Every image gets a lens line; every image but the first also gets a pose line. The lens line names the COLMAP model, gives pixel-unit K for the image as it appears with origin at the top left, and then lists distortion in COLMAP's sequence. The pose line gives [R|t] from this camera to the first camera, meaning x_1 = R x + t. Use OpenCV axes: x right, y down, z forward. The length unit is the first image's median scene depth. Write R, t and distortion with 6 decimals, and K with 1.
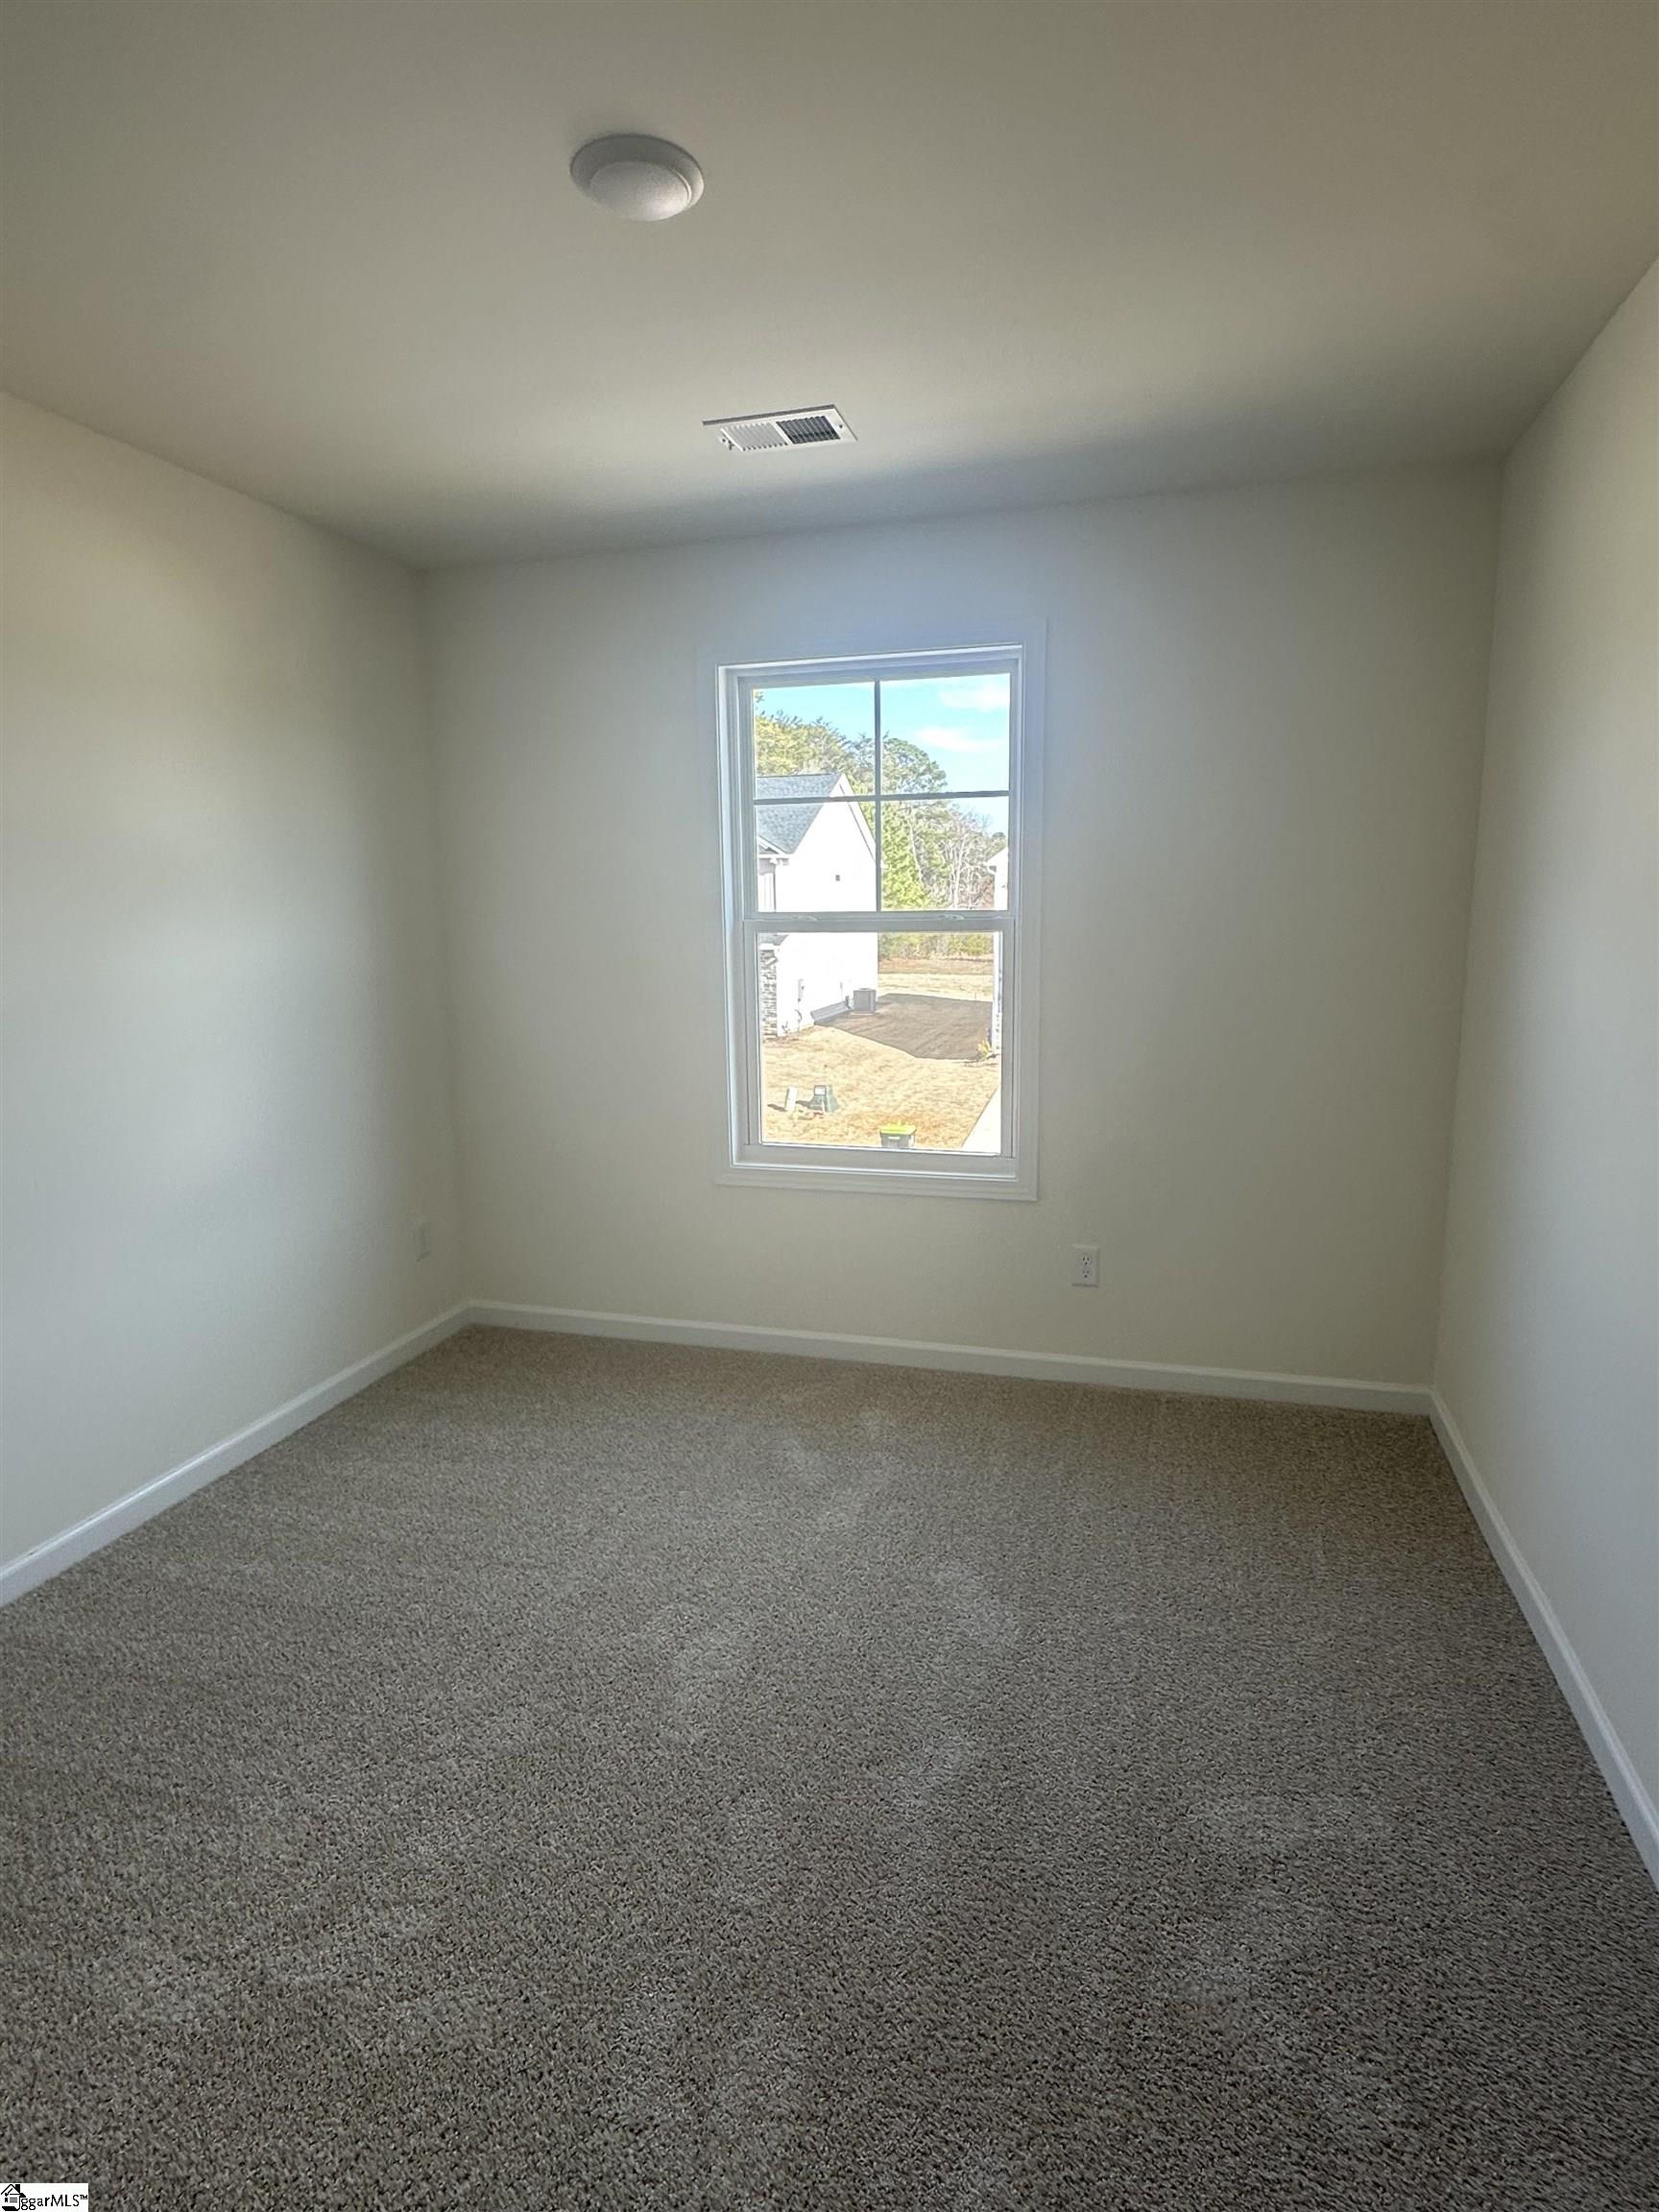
lens RADIAL K [[1176.7, 0, 840.4], [0, 1176.7, 1104.1], [0, 0, 1]] dist [0.002560, 0.000198]
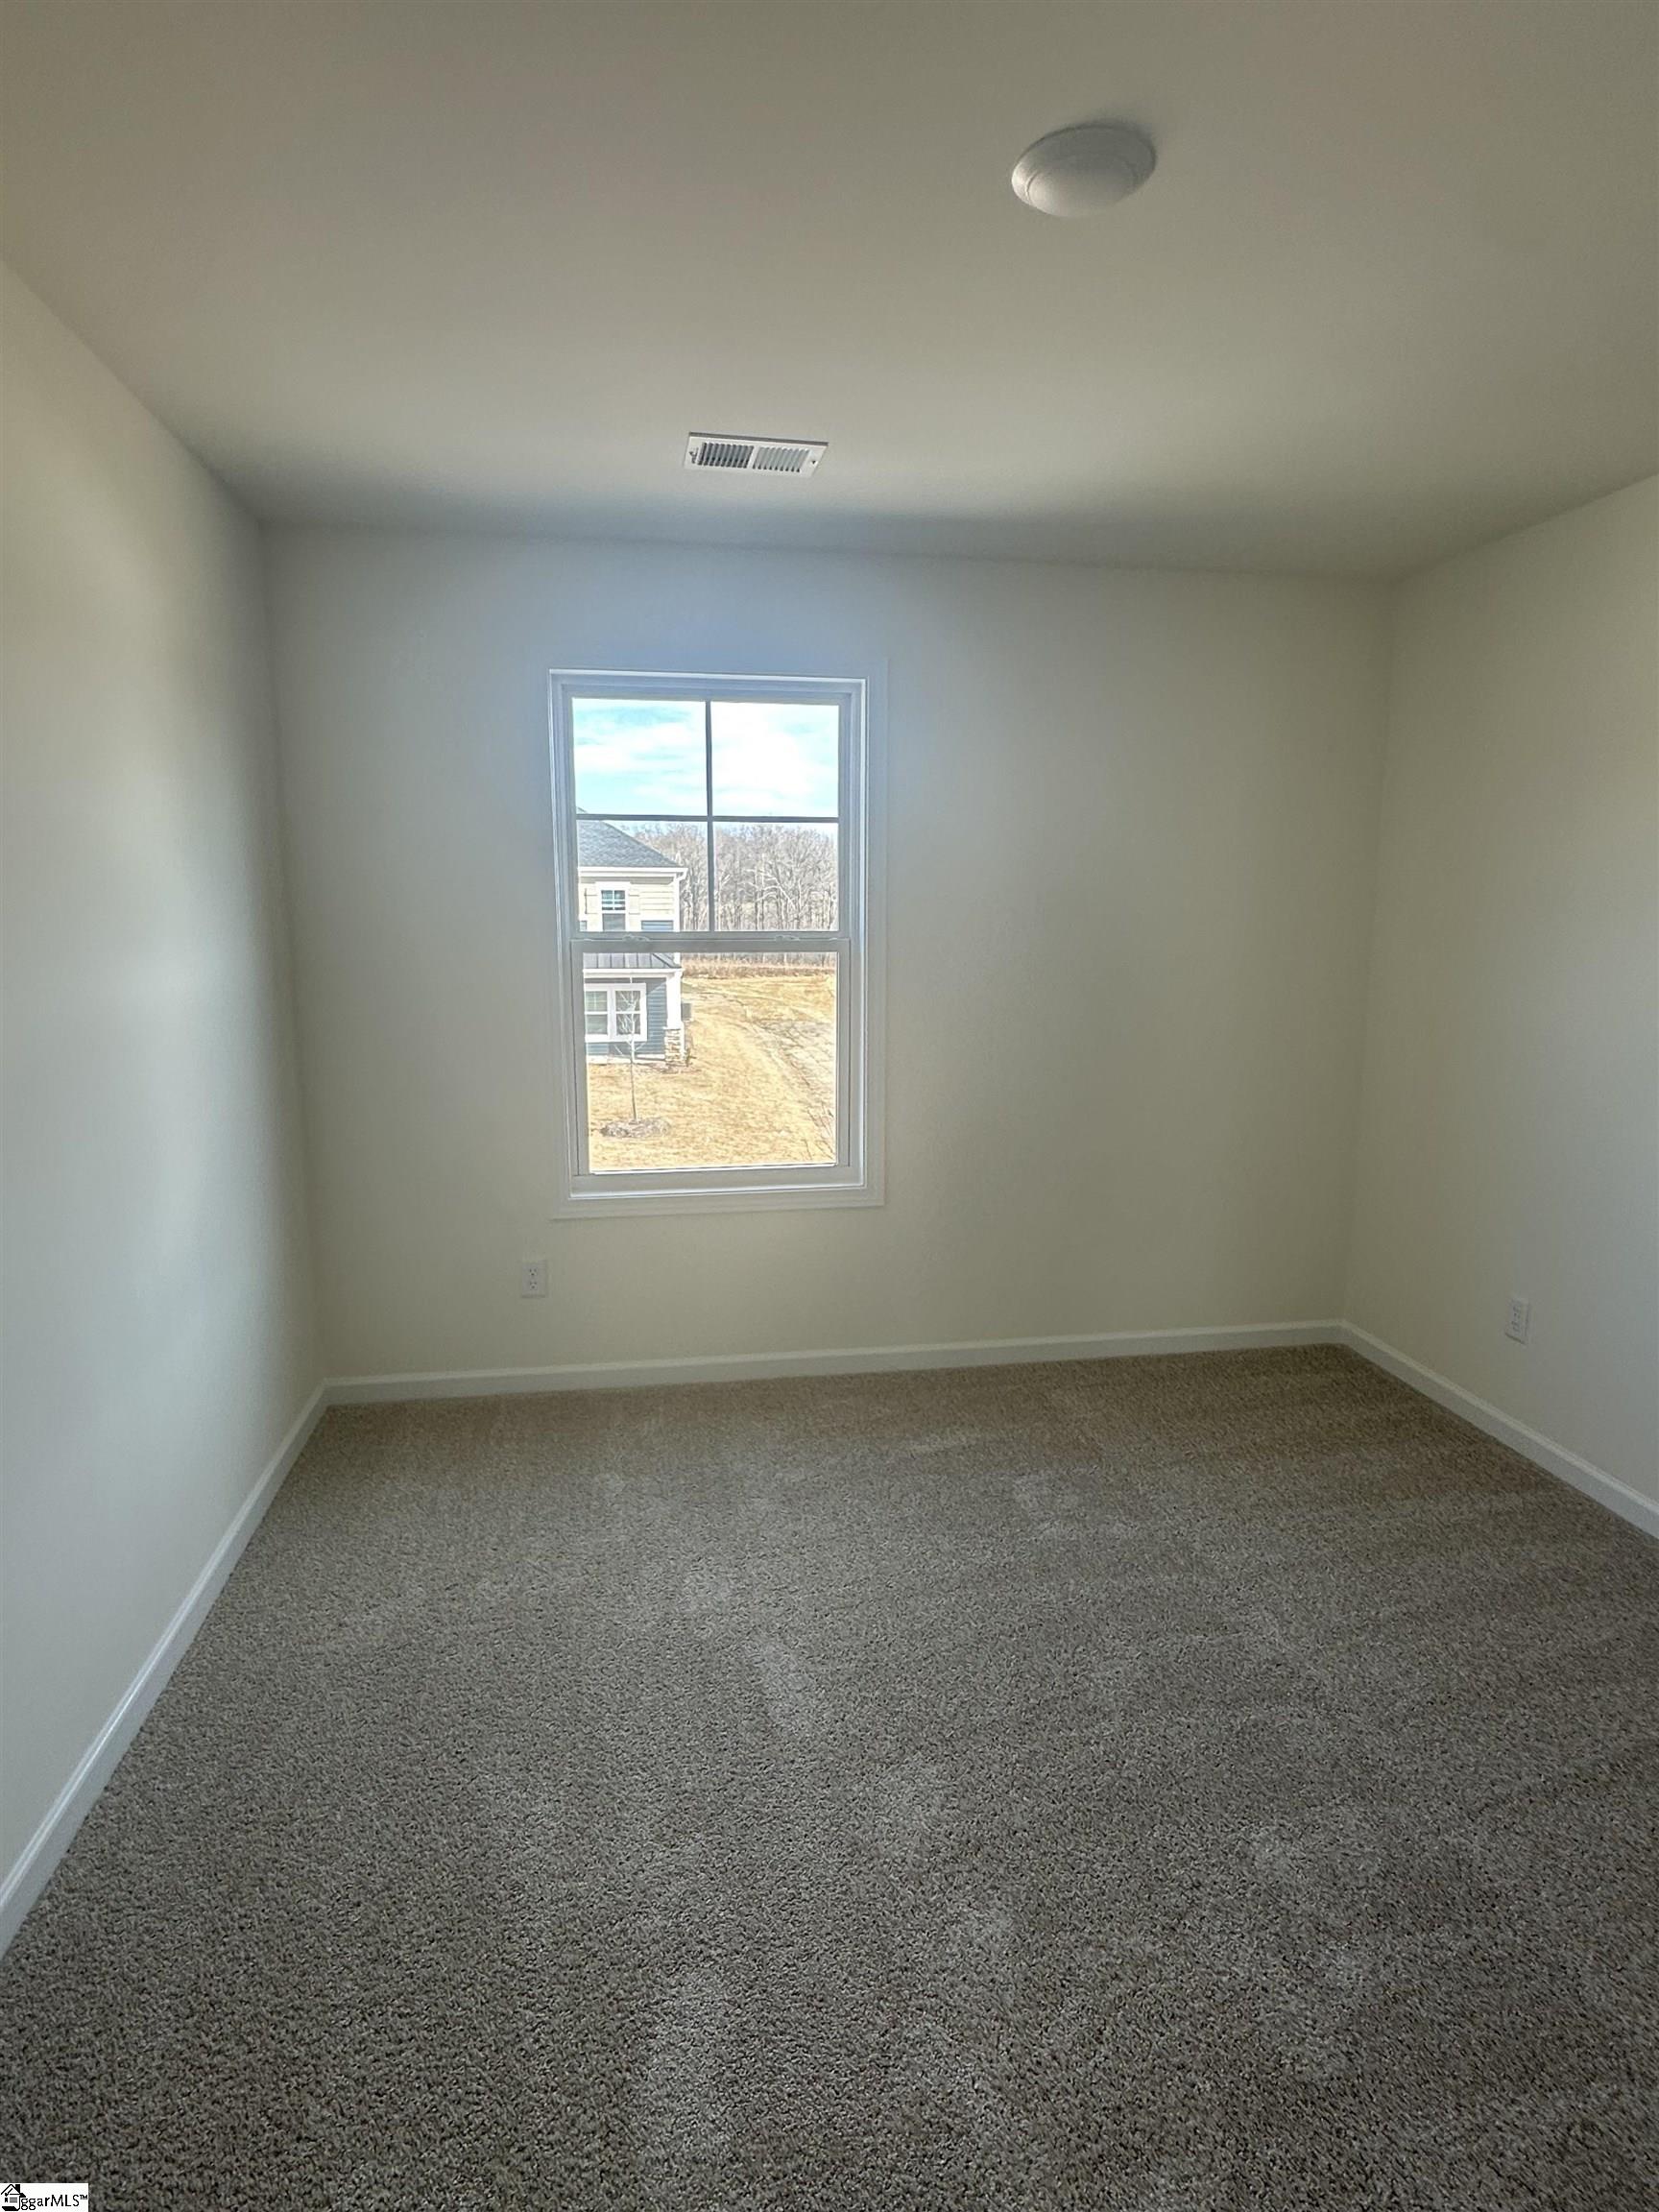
lens RADIAL K [[1176.7, 0, 842.4], [0, 1176.7, 1105.8], [0, 0, 1]] dist [0.002560, 0.000198]
pose [[0.912531, -0.059176, 0.404704, -0.299417], [0.060918, 0.998106, 0.008584, -0.018784], [-0.404445, 0.016821, 0.914407, 0.043659]]
